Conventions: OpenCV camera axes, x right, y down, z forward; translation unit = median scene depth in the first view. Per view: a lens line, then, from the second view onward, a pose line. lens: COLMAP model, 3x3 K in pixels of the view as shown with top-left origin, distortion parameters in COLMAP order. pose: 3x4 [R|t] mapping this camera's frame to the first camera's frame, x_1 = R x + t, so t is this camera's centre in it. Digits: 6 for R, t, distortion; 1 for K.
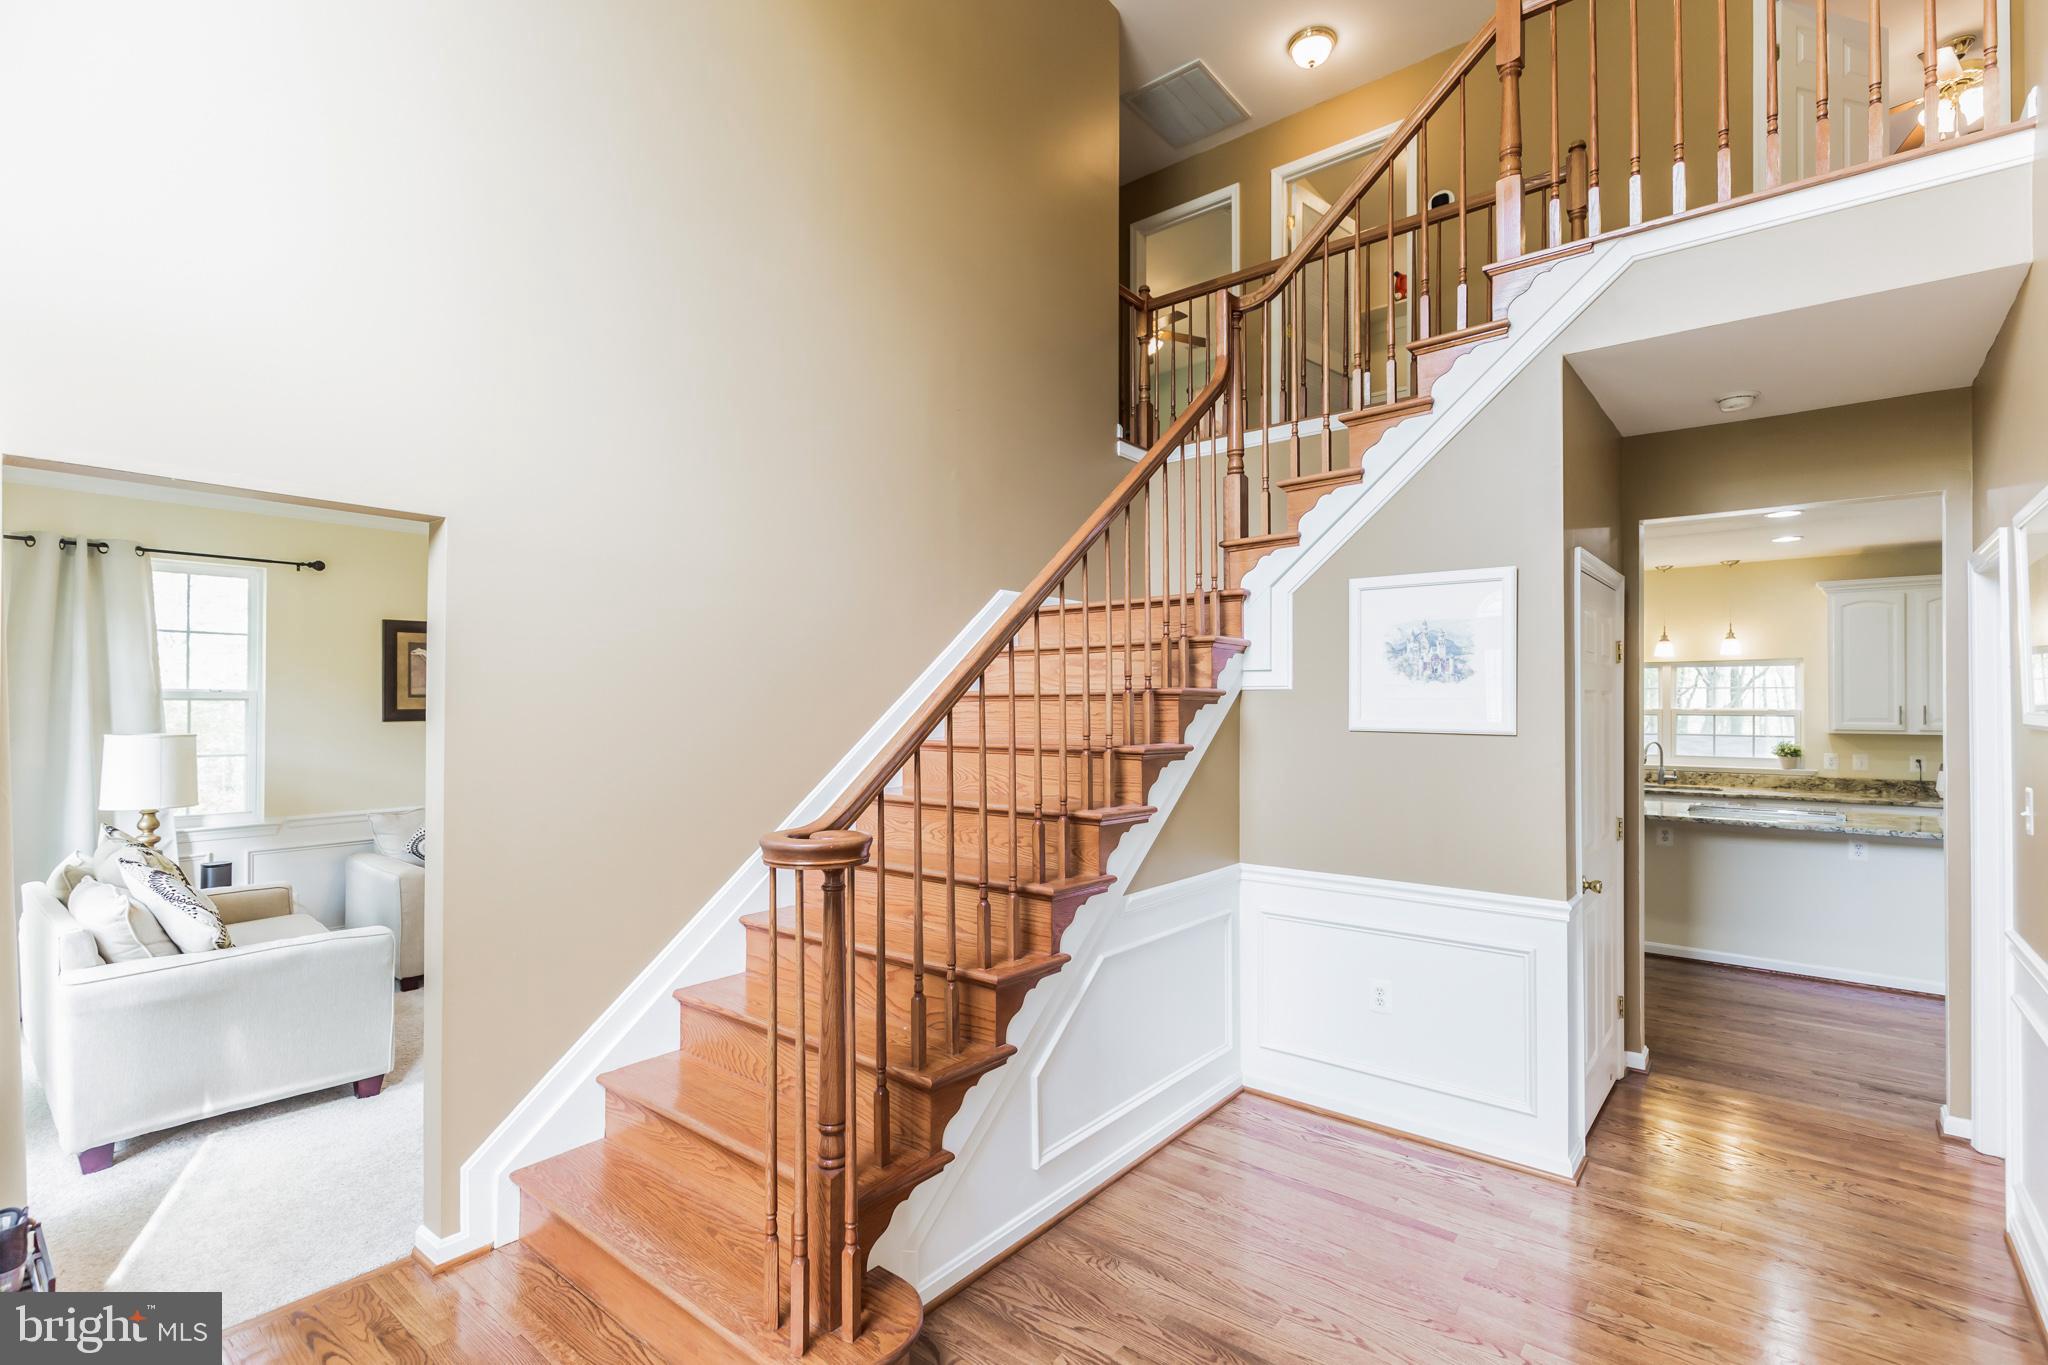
lens RADIAL K [[952.4, 0, 1024.0], [0, 952.4, 682.5], [0, 0, 1]] dist [0.003146, 0.000610]
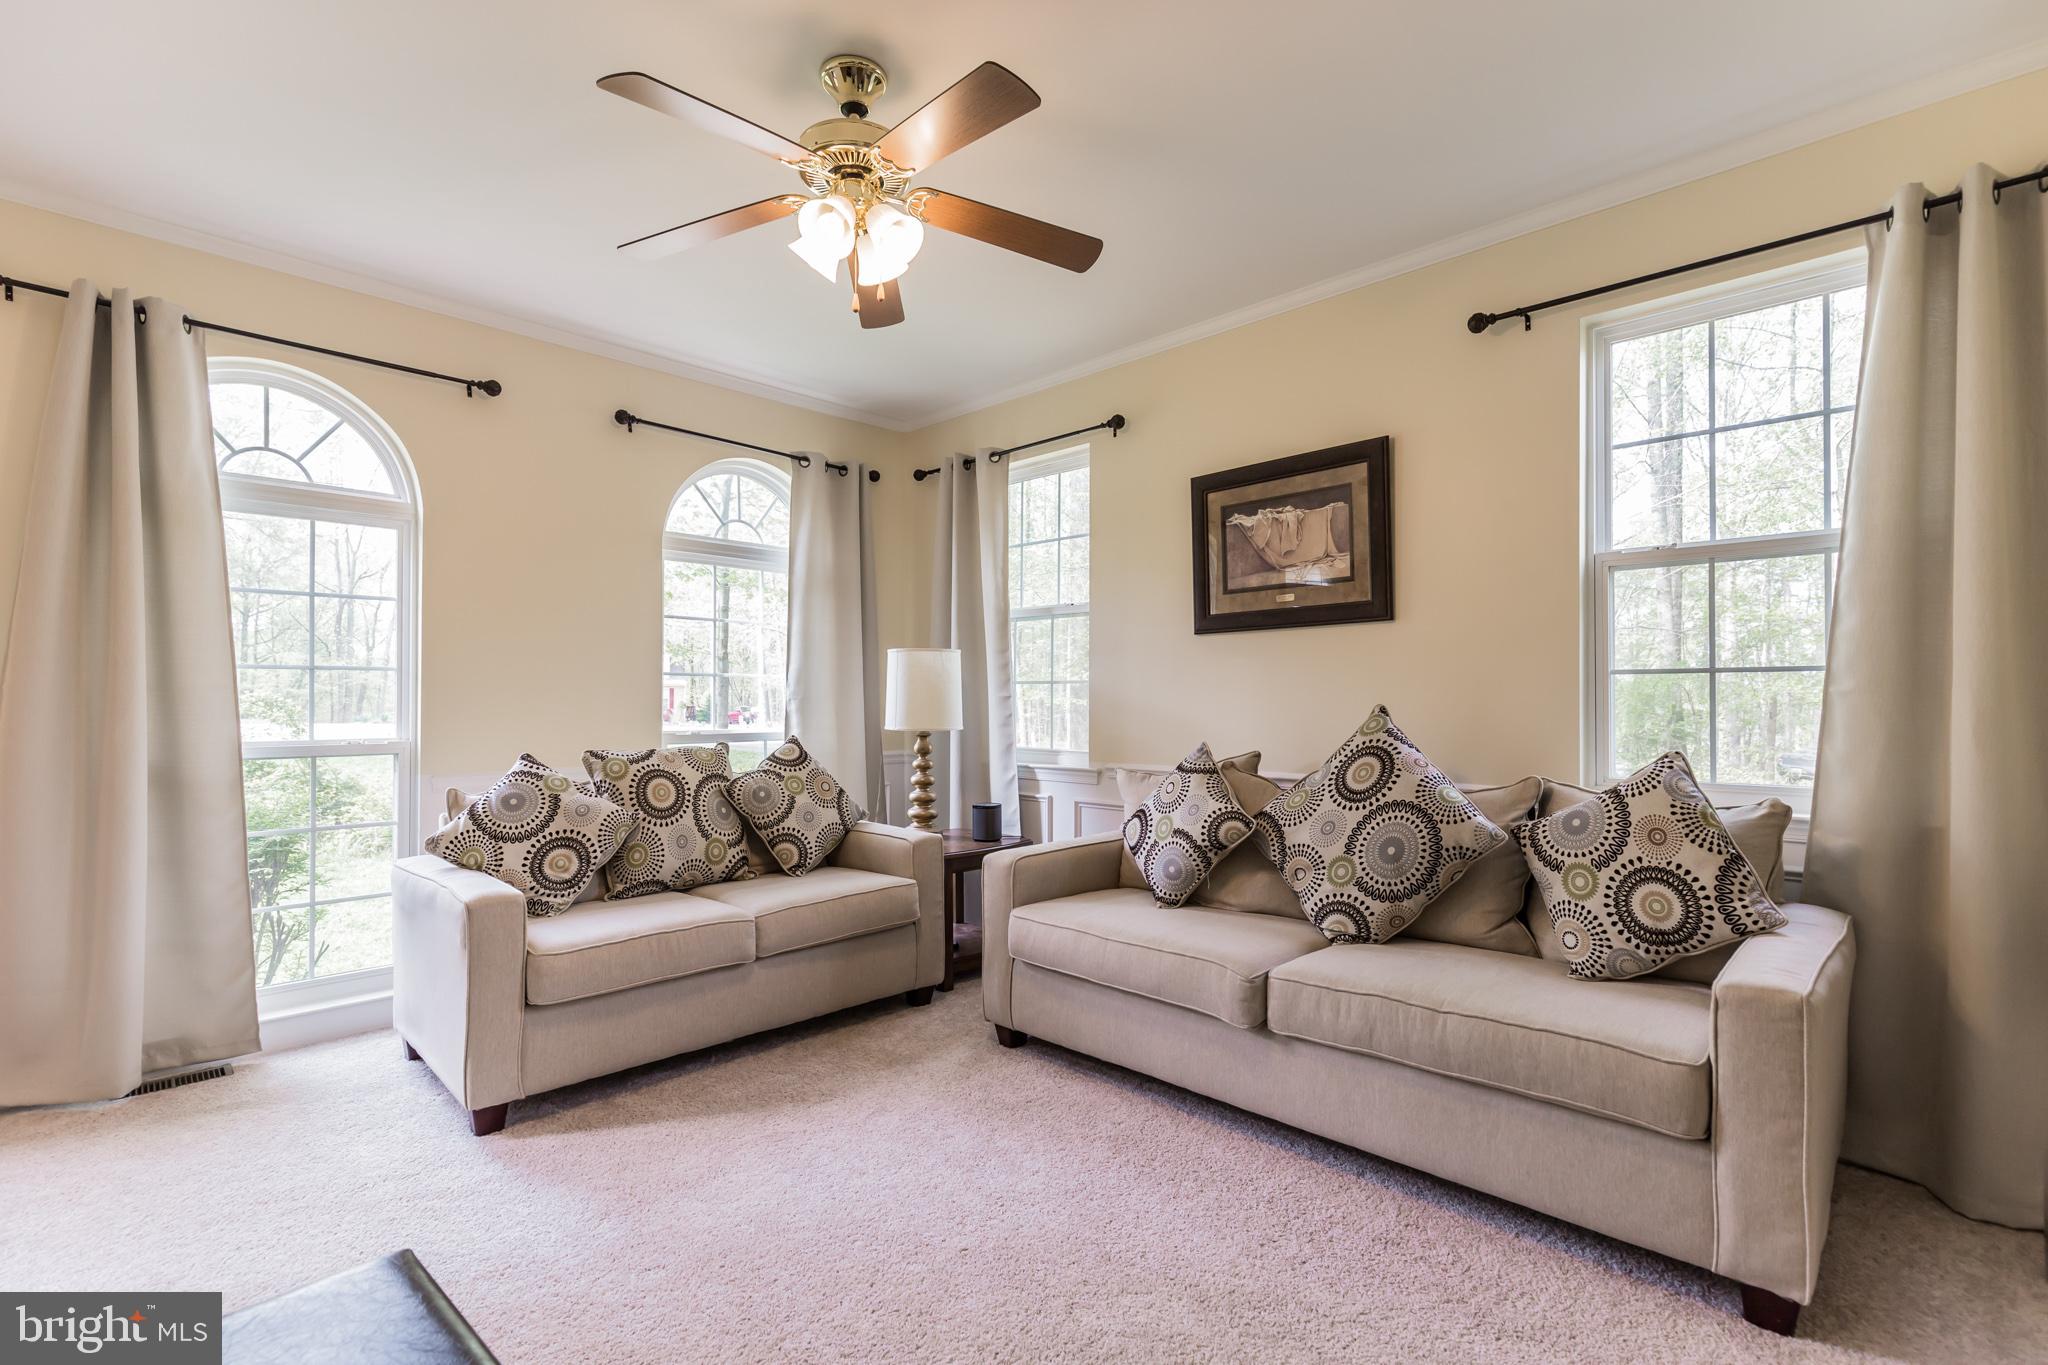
lens RADIAL K [[952.4, 0, 1024.0], [0, 952.4, 682.5], [0, 0, 1]] dist [0.003146, 0.000610]
pose [[-0.082391, -0.014889, -0.996489, -0.016289], [0.017043, 0.999721, -0.016346, 0.088520], [0.996454, -0.018330, -0.082114, 1.005531]]
